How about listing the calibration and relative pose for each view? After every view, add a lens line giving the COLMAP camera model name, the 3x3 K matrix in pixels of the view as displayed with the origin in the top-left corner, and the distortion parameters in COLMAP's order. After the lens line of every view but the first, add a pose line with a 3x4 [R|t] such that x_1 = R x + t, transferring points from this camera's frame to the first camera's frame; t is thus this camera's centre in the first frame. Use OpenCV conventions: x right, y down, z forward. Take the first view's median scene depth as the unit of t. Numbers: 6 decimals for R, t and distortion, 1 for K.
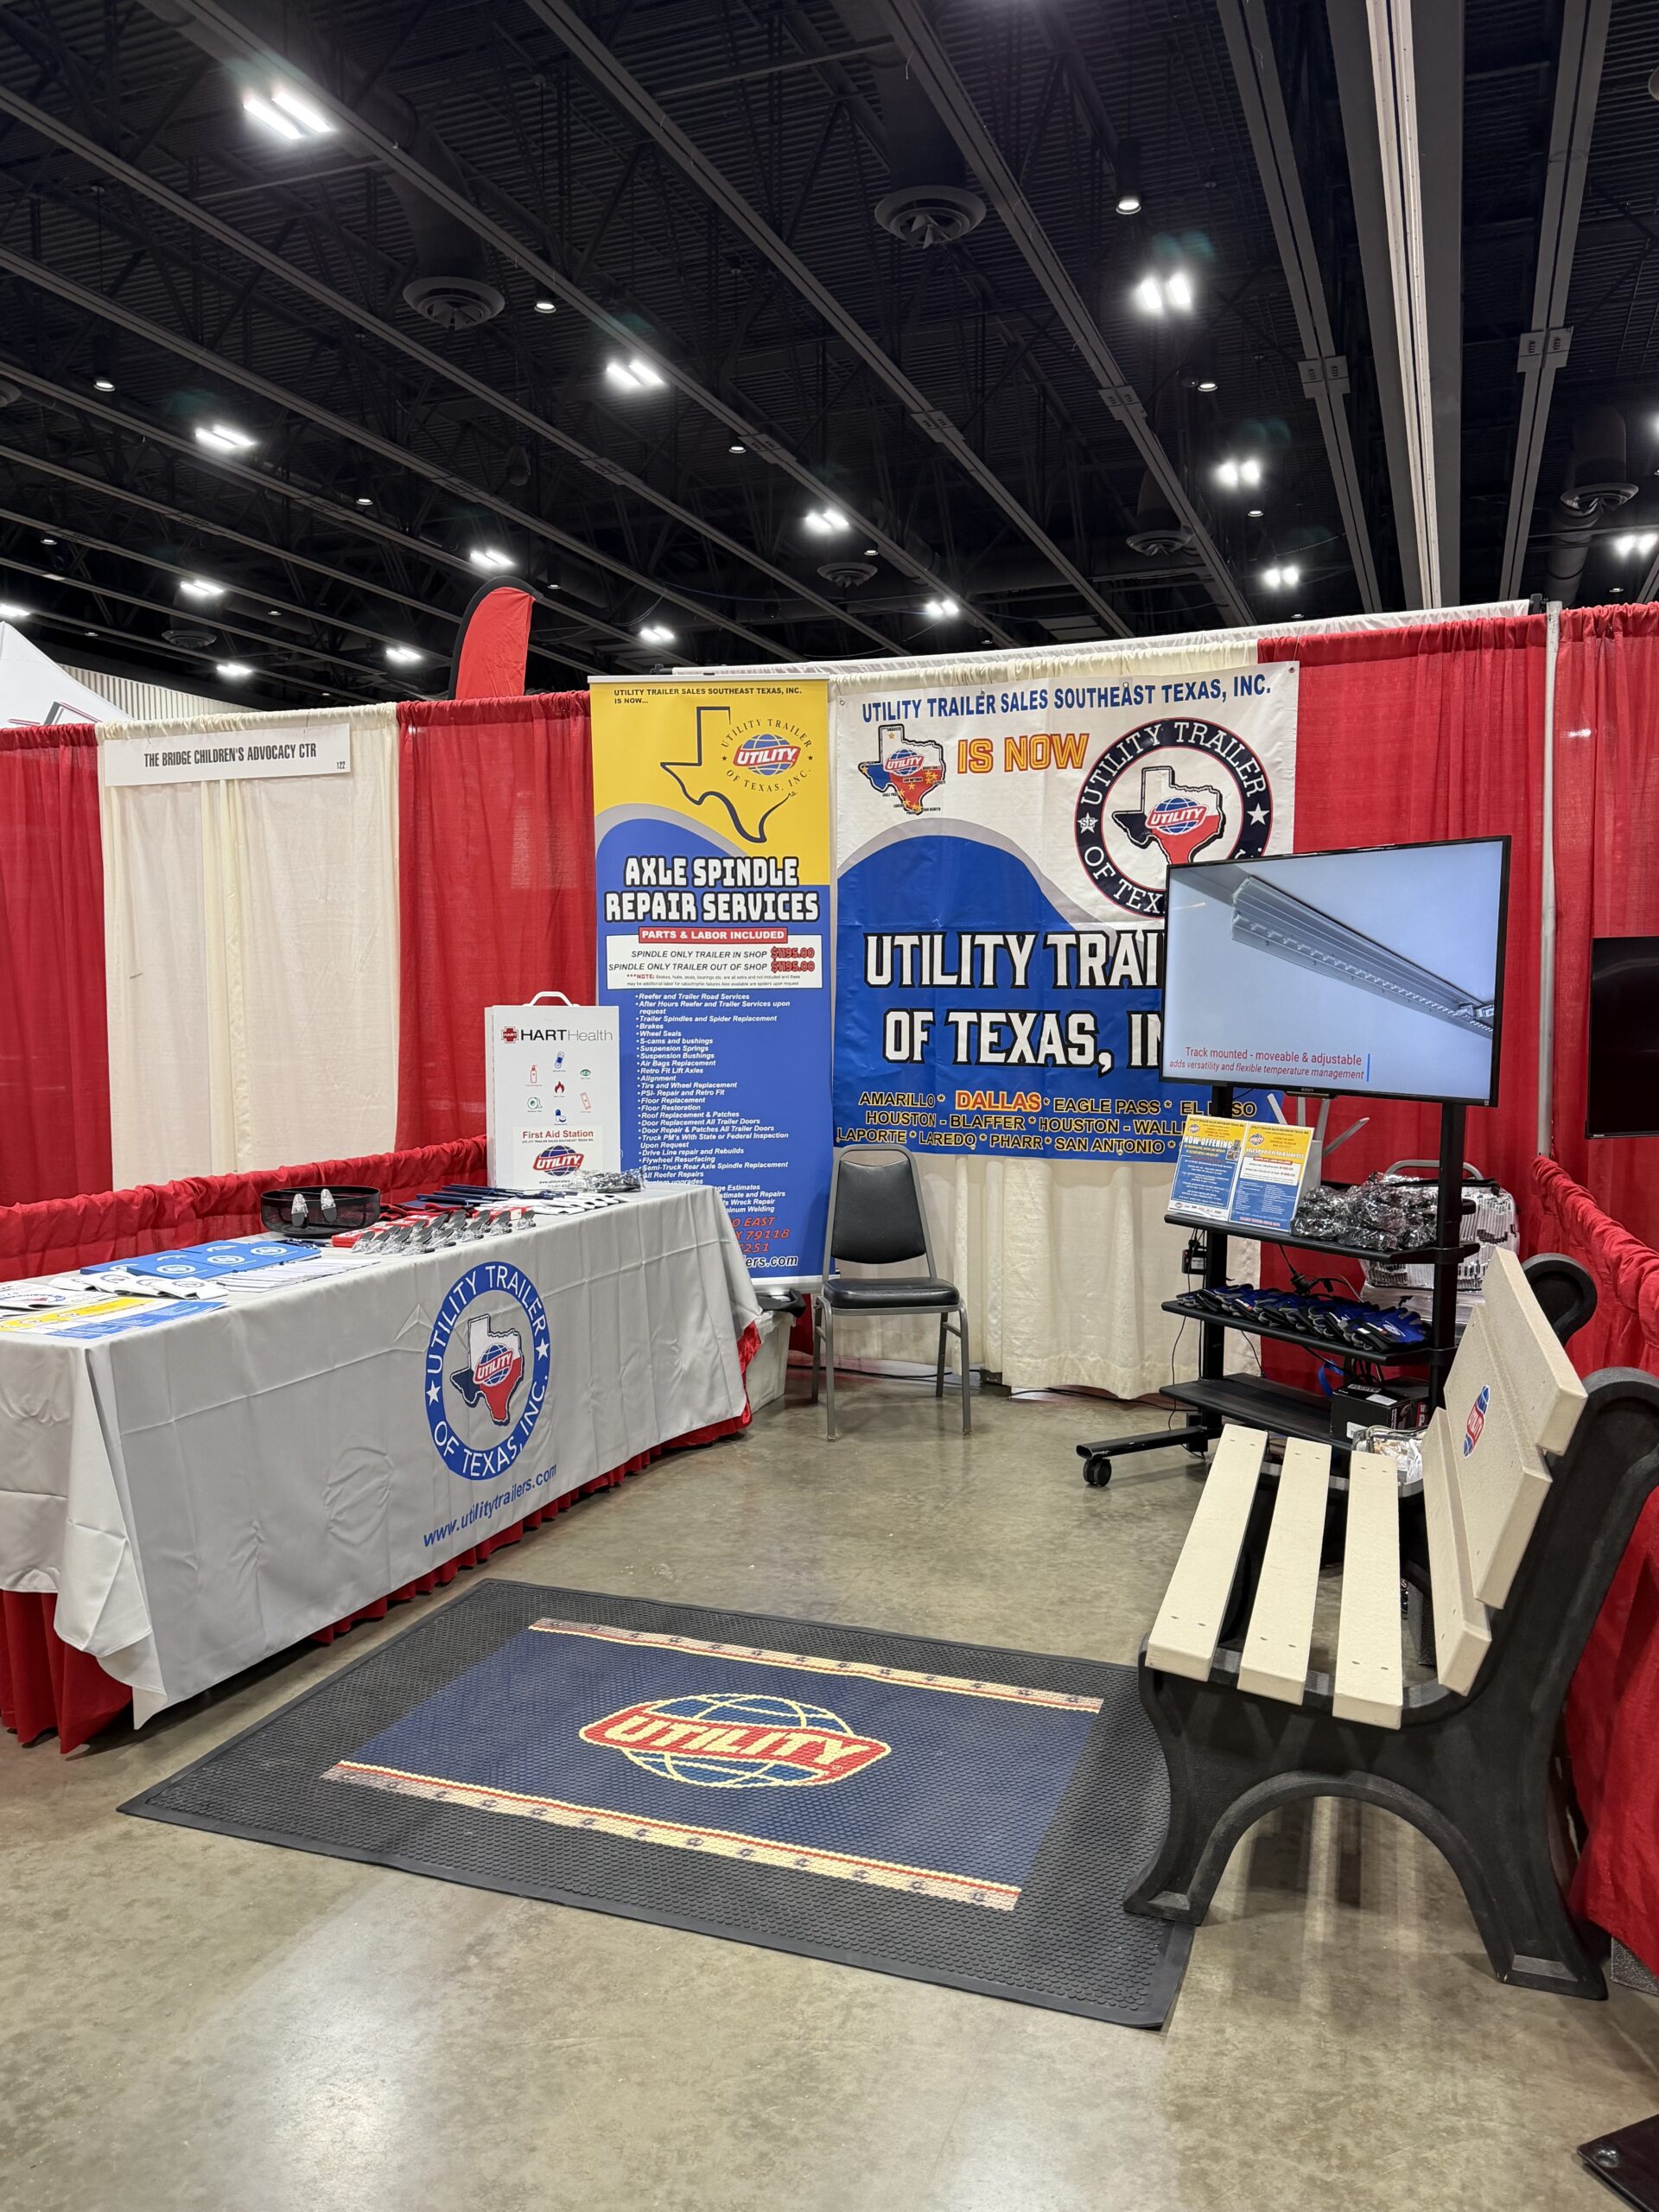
lens RADIAL K [[1591.5, 0, 829.5], [0, 1591.5, 1106.0], [0, 0, 1]] dist [0.182135, -0.361909]
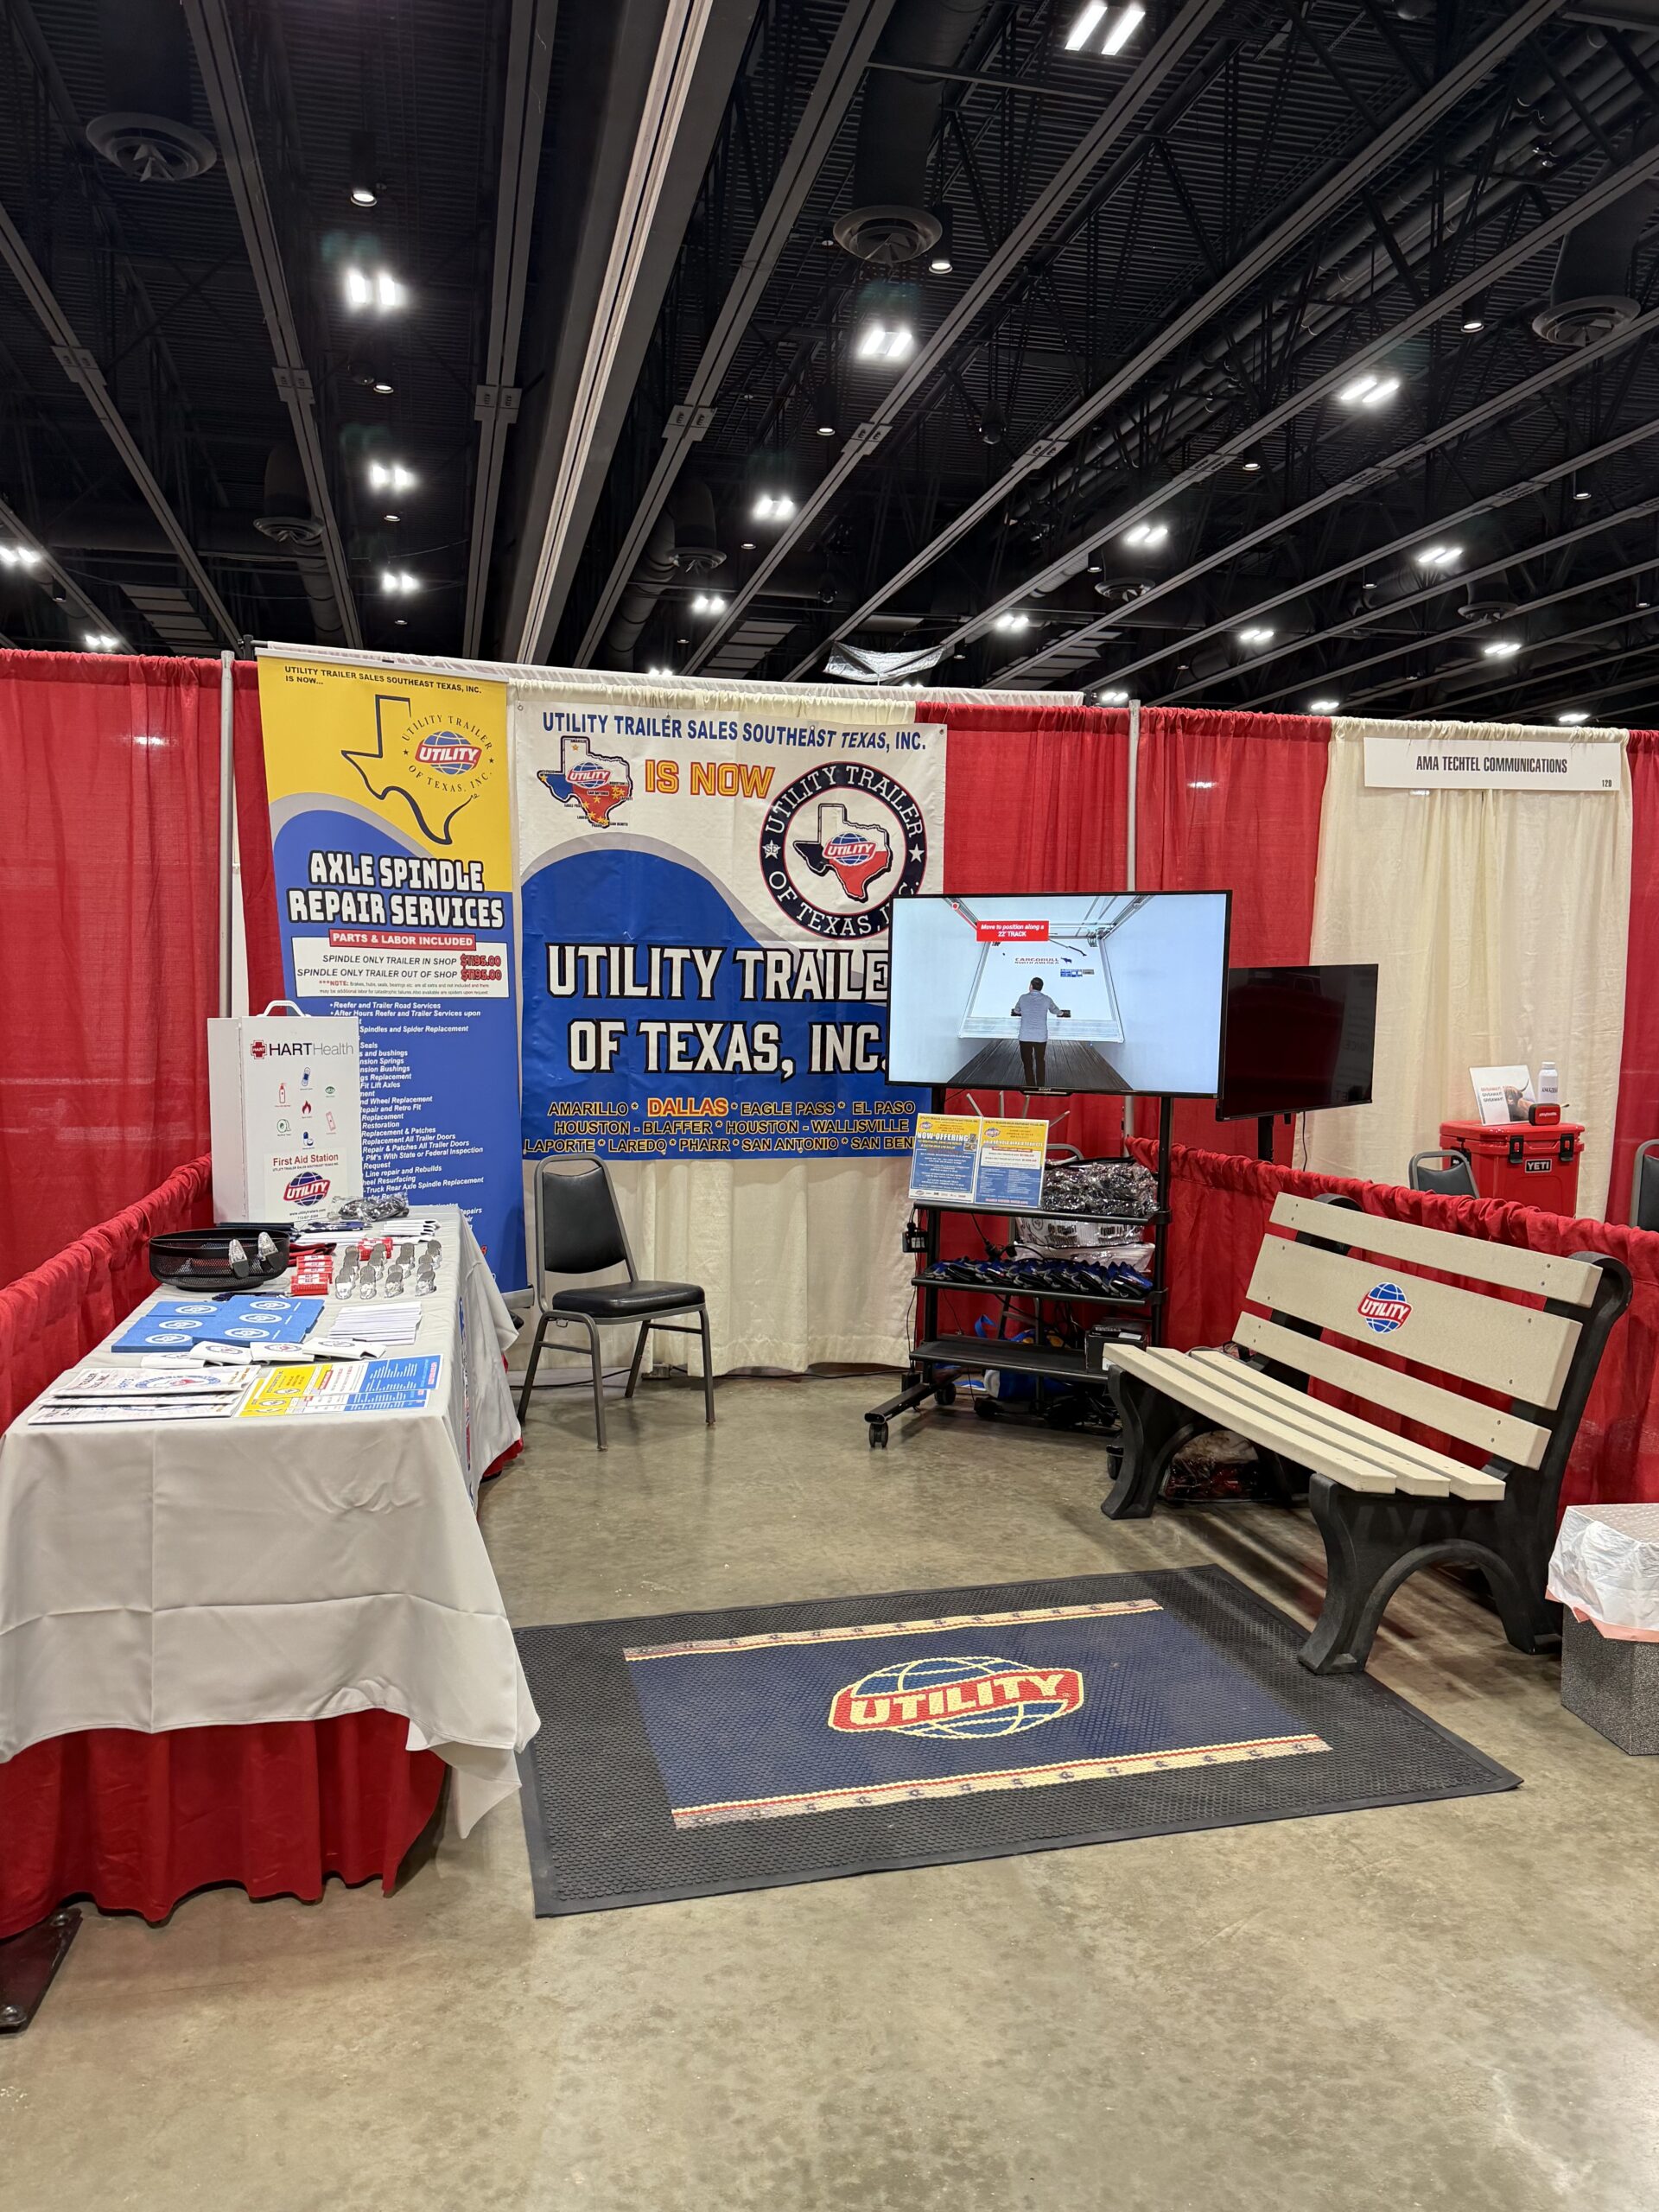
lens RADIAL K [[1591.5, 0, 829.5], [0, 1591.5, 1106.0], [0, 0, 1]] dist [0.182135, -0.361909]
pose [[0.828657, -0.031204, 0.558887, -0.410425], [0.030846, 0.999473, 0.010068, -0.011778], [-0.558907, 0.008896, 0.829183, 0.079340]]
